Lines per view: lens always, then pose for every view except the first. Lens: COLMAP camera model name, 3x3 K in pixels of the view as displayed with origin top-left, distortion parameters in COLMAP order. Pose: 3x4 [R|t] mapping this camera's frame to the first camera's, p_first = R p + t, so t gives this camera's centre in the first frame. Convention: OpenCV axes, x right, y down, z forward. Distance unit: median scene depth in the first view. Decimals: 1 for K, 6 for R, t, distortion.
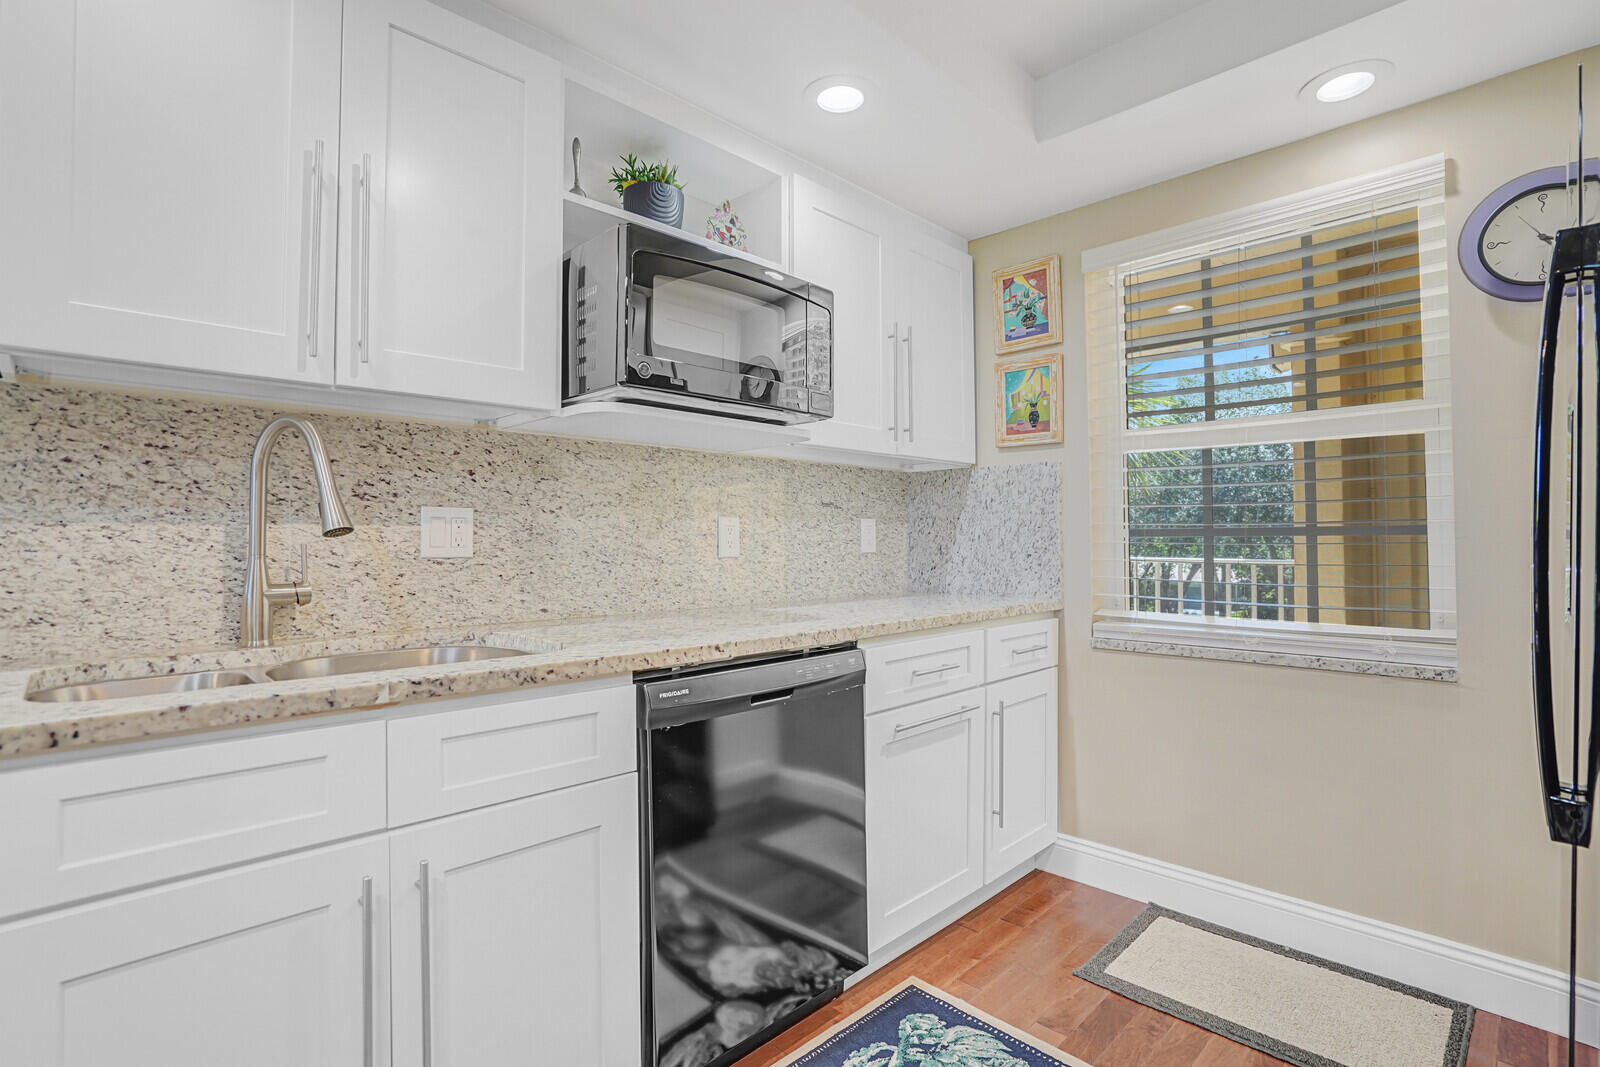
lens RADIAL K [[767.3, 0, 798.1], [0, 767.3, 529.2], [0, 0, 1]] dist [-0.046098, 0.006737]
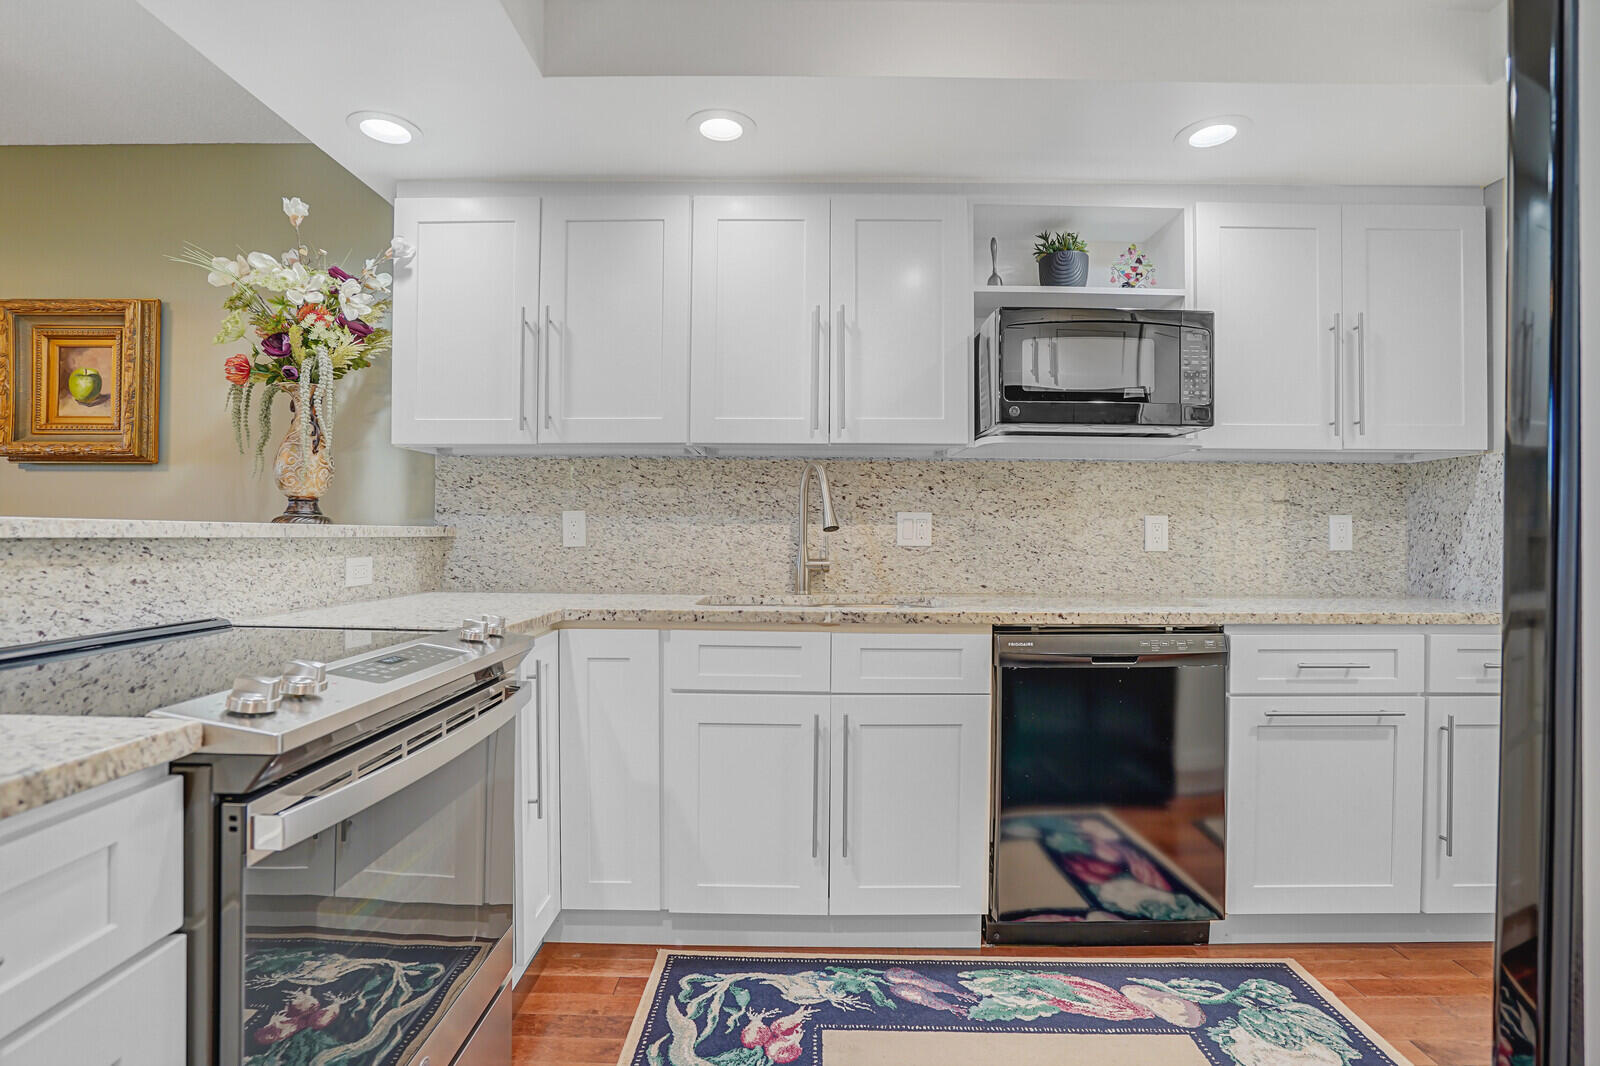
lens RADIAL K [[767.3, 0, 797.4], [0, 767.3, 539.2], [0, 0, 1]] dist [-0.046098, 0.006737]
pose [[0.699772, 0.009056, -0.714309, 0.421851], [0.002614, 0.999880, 0.015237, 0.000298], [0.714361, -0.012530, 0.699665, -0.202566]]
